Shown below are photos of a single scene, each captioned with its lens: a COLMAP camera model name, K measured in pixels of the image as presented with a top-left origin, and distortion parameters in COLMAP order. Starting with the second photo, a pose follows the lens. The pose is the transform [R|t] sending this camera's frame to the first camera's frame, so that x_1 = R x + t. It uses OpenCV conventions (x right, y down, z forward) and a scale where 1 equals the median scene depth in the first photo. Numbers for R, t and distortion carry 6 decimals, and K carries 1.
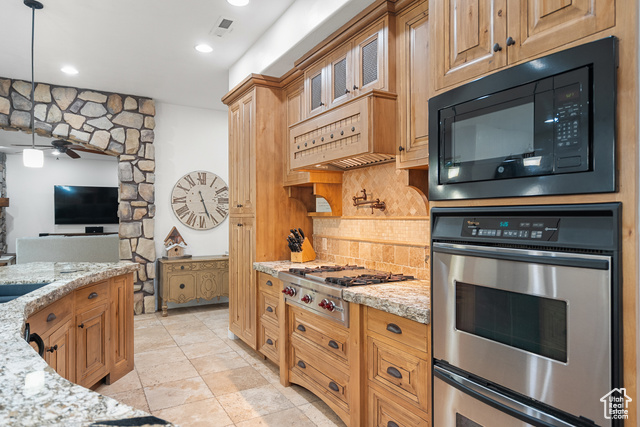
lens RADIAL K [[399.2, 0, 319.1], [0, 399.2, 216.1], [0, 0, 1]] dist [0.000989, -0.000529]
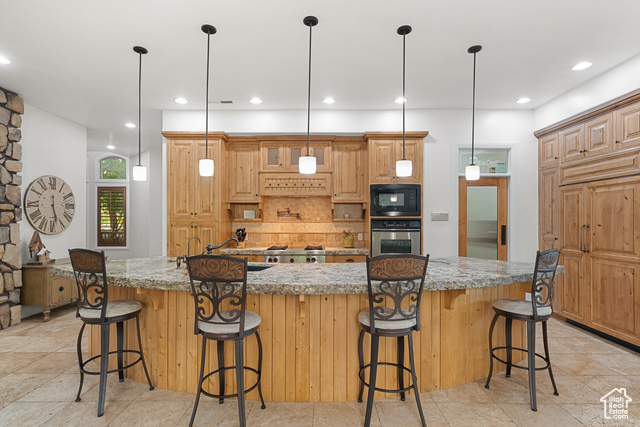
lens RADIAL K [[335.7, 0, 320.2], [0, 335.7, 219.2], [0, 0, 1]] dist [0.007437, -0.001854]
pose [[0.511585, 0.006913, 0.859205, -1.064295], [-0.000672, 0.999971, -0.007646, 0.003746], [-0.859232, 0.003334, 0.511575, -0.021234]]
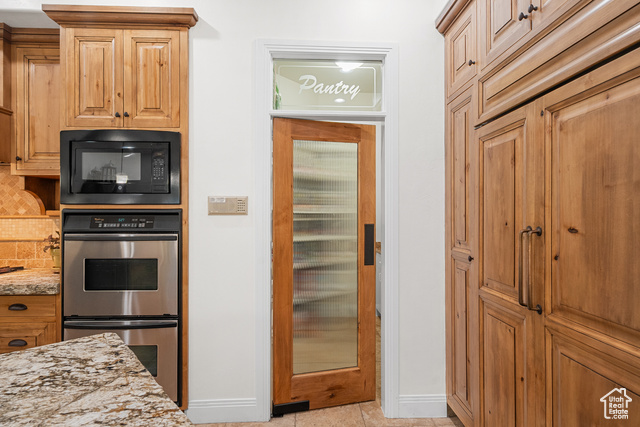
lens RADIAL K [[335.7, 0, 317.1], [0, 335.7, 214.1], [0, 0, 1]] dist [0.007437, -0.001854]
pose [[0.477817, 0.005839, 0.878440, -0.156899], [-0.000734, 0.999980, -0.006248, 0.001483], [-0.878459, 0.002341, 0.477812, -0.164329]]
